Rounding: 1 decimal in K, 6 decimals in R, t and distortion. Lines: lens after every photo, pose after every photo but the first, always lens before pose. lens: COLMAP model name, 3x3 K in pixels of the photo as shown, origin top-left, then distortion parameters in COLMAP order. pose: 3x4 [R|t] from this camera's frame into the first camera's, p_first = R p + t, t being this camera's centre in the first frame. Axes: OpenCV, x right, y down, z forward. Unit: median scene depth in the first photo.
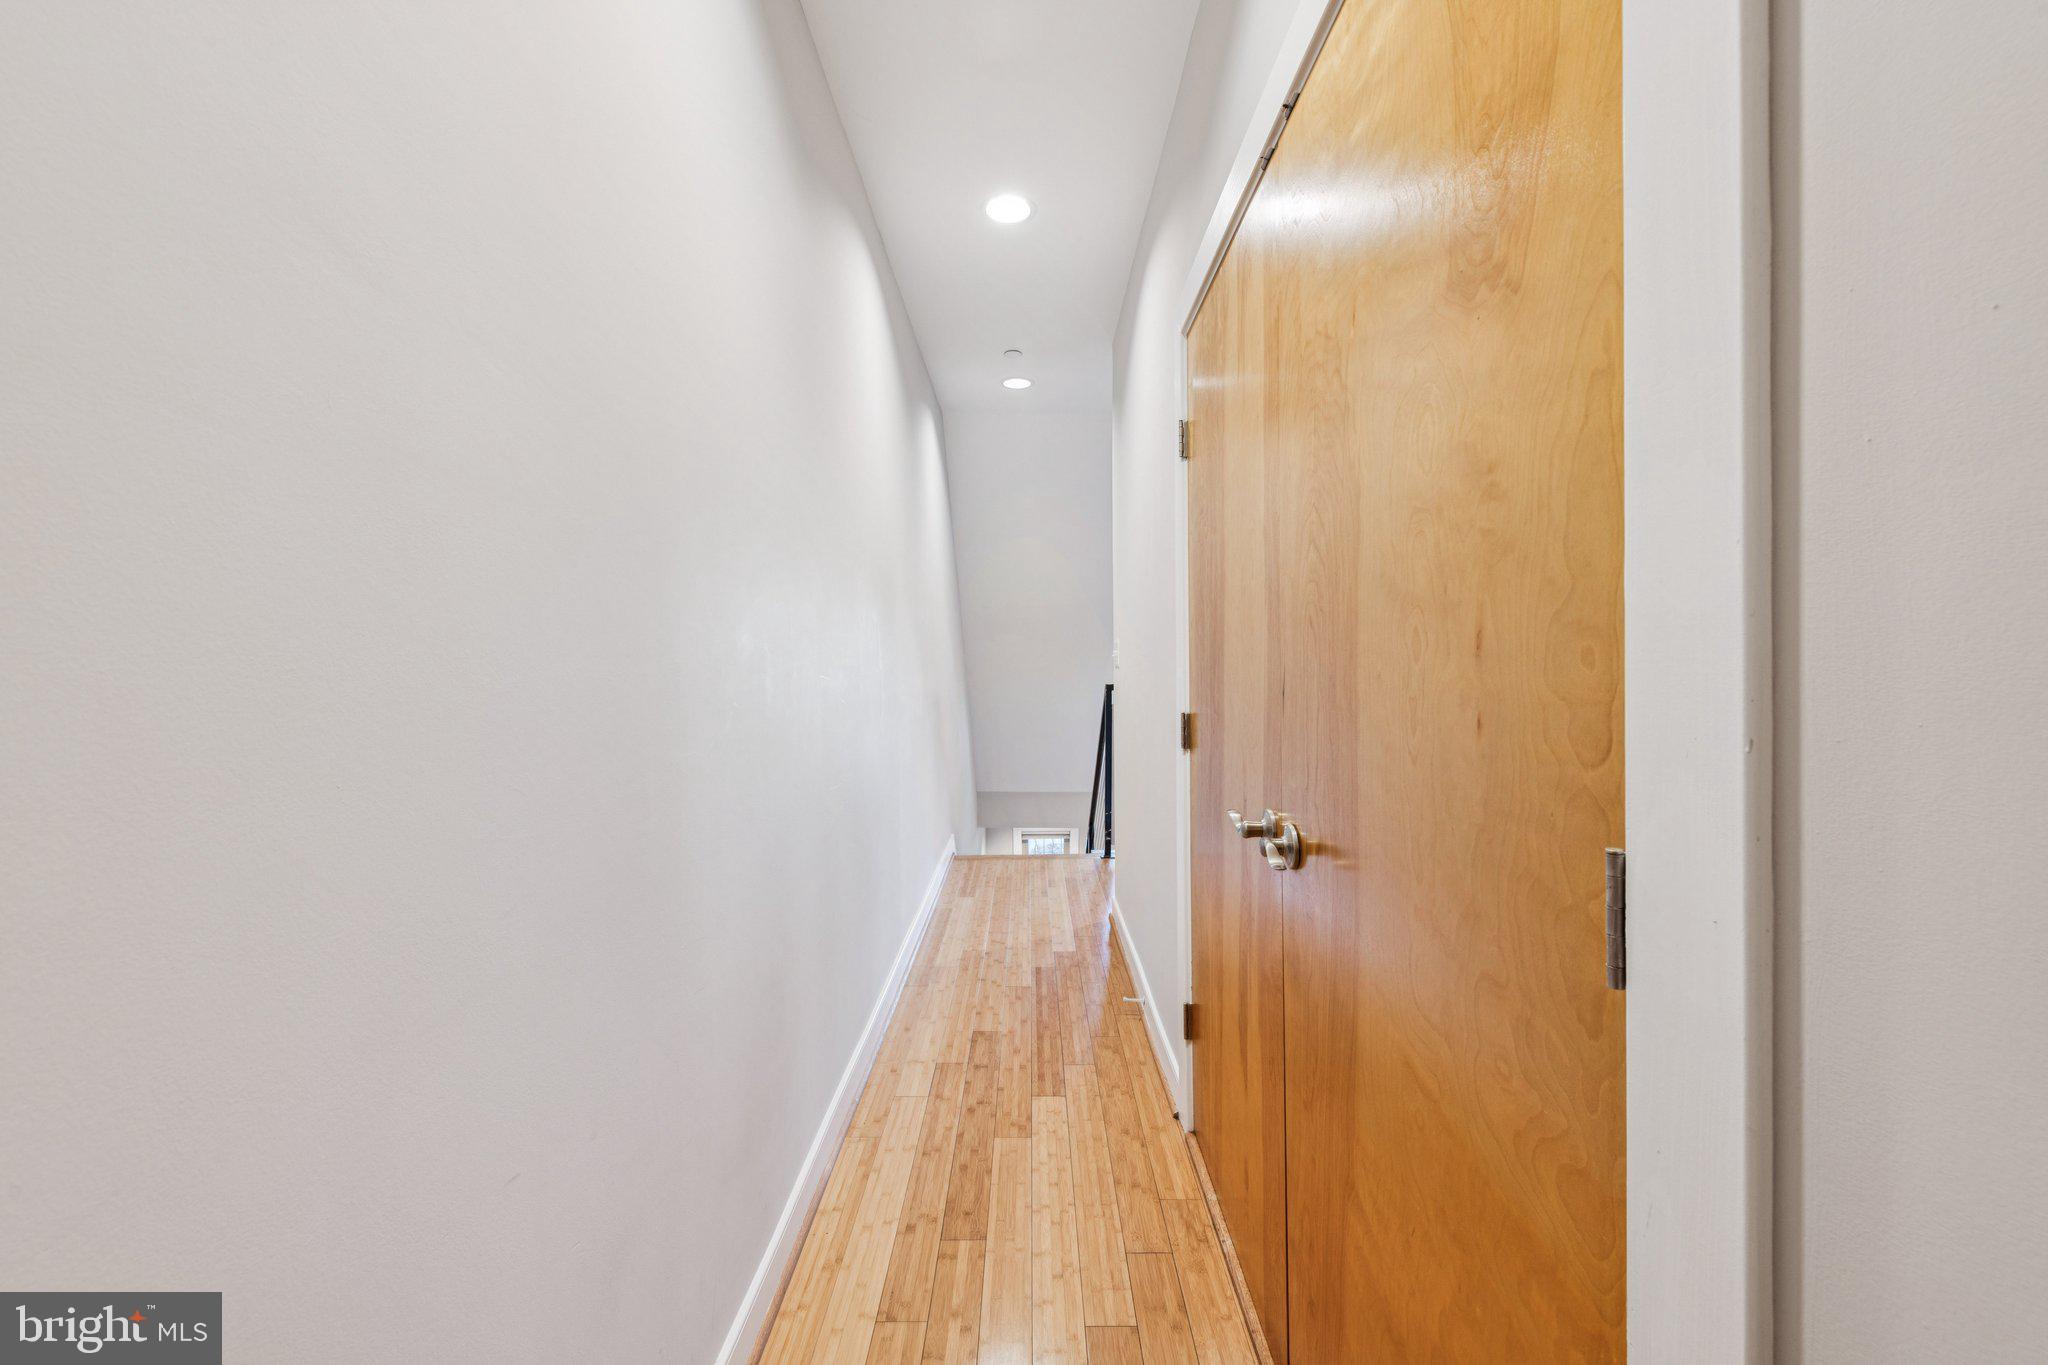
lens RADIAL K [[808.2, 0, 1023.5], [0, 808.2, 673.3], [0, 0, 1]] dist [0.008010, -0.002194]
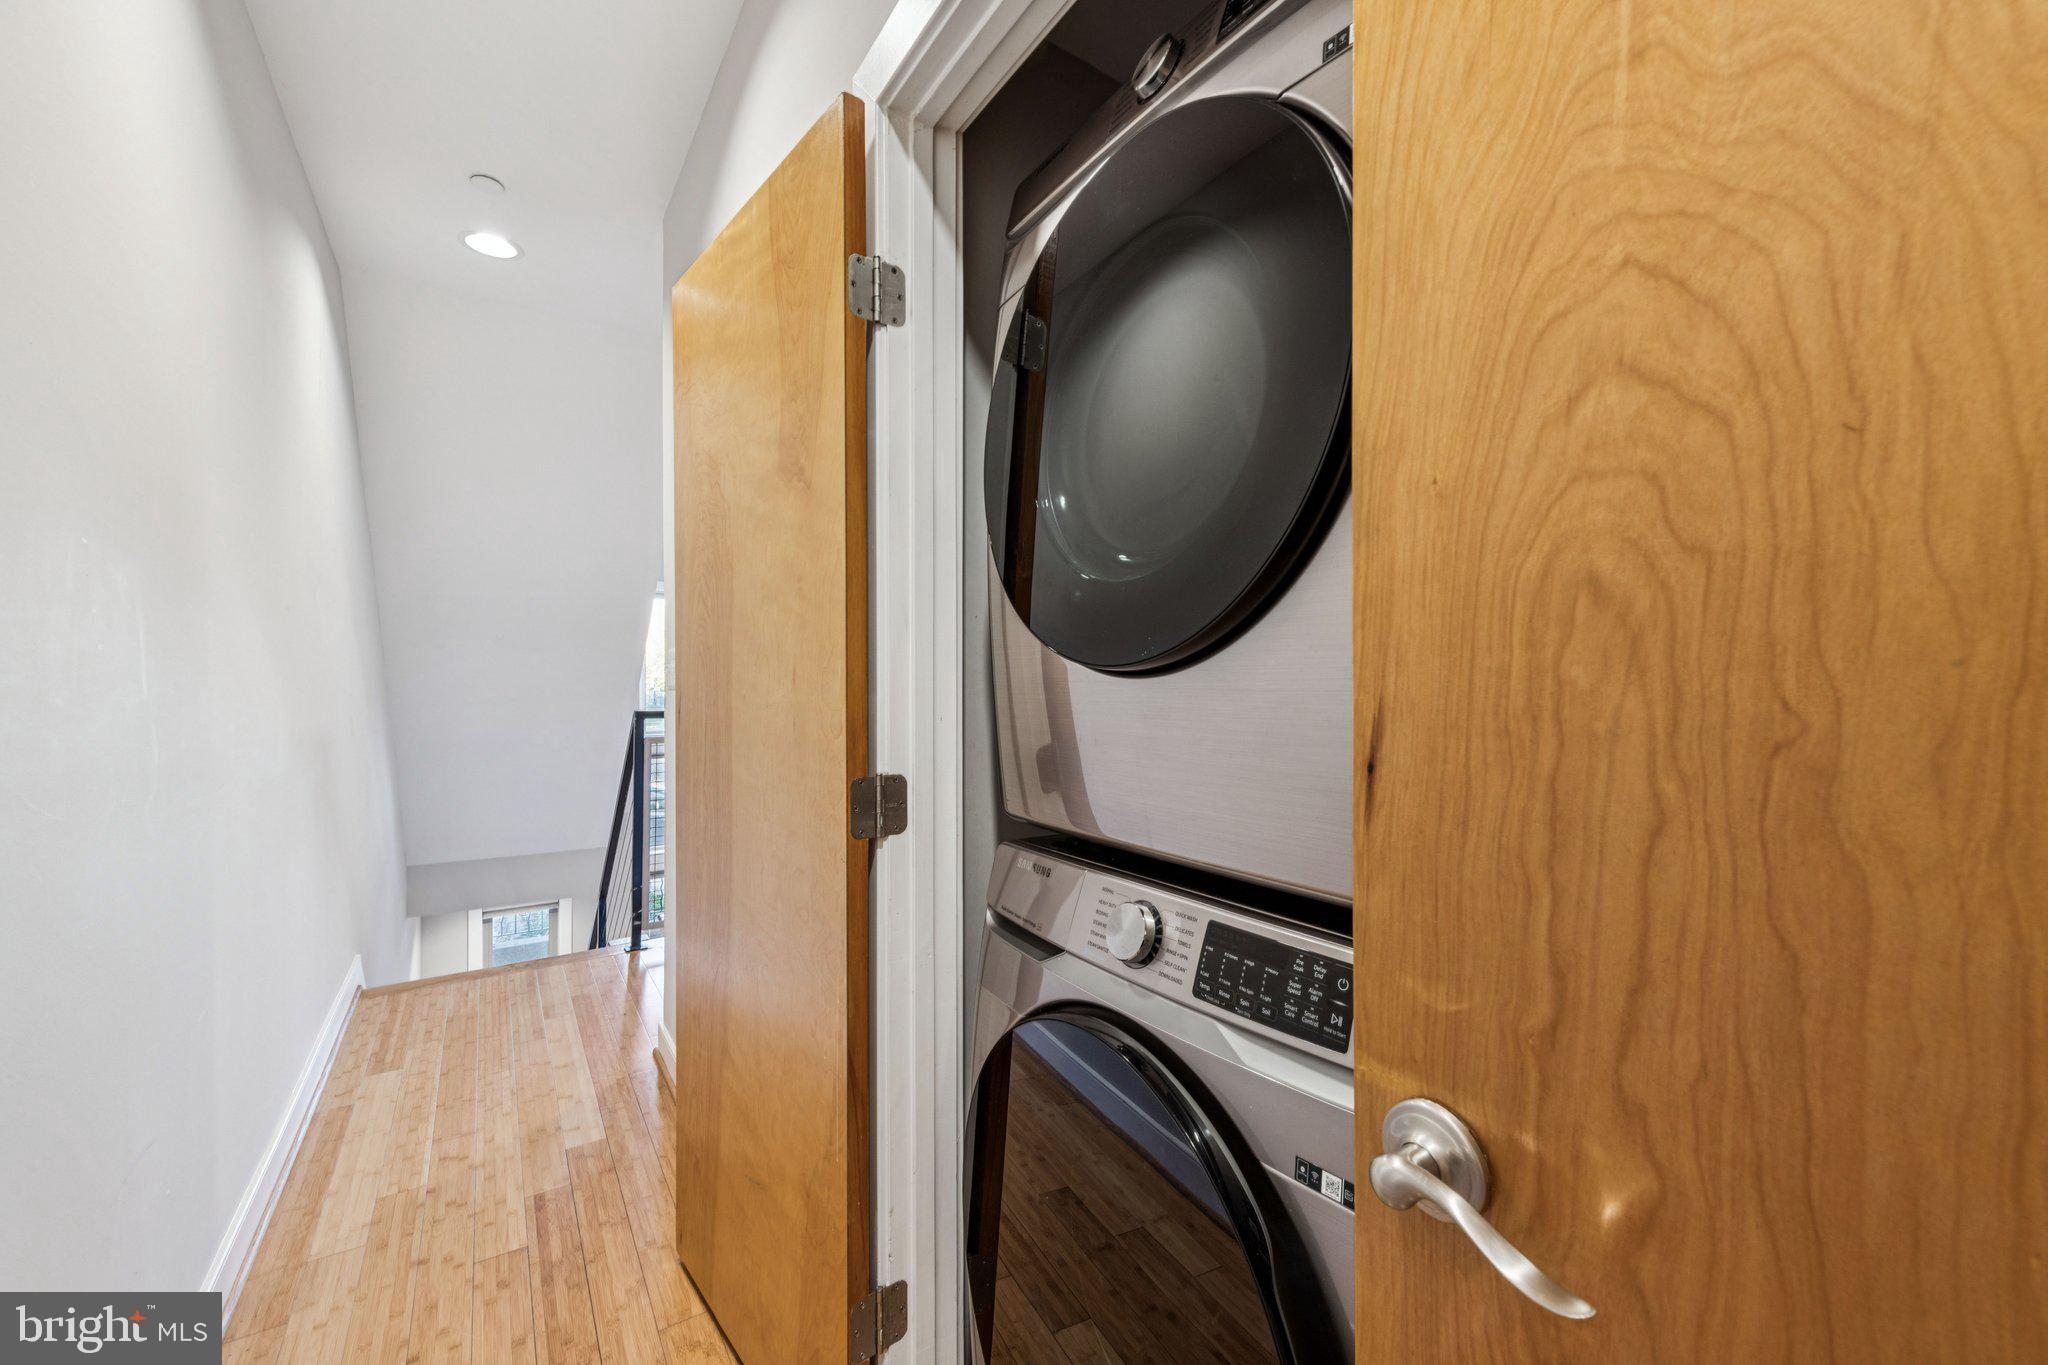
lens RADIAL K [[808.2, 0, 1031.5], [0, 808.2, 676.7], [0, 0, 1]] dist [0.008010, -0.002194]
pose [[0.824984, 0.003339, 0.565146, -0.018673], [0.005067, 0.999899, -0.013304, -0.006231], [-0.565133, 0.013839, 0.824884, 0.258936]]
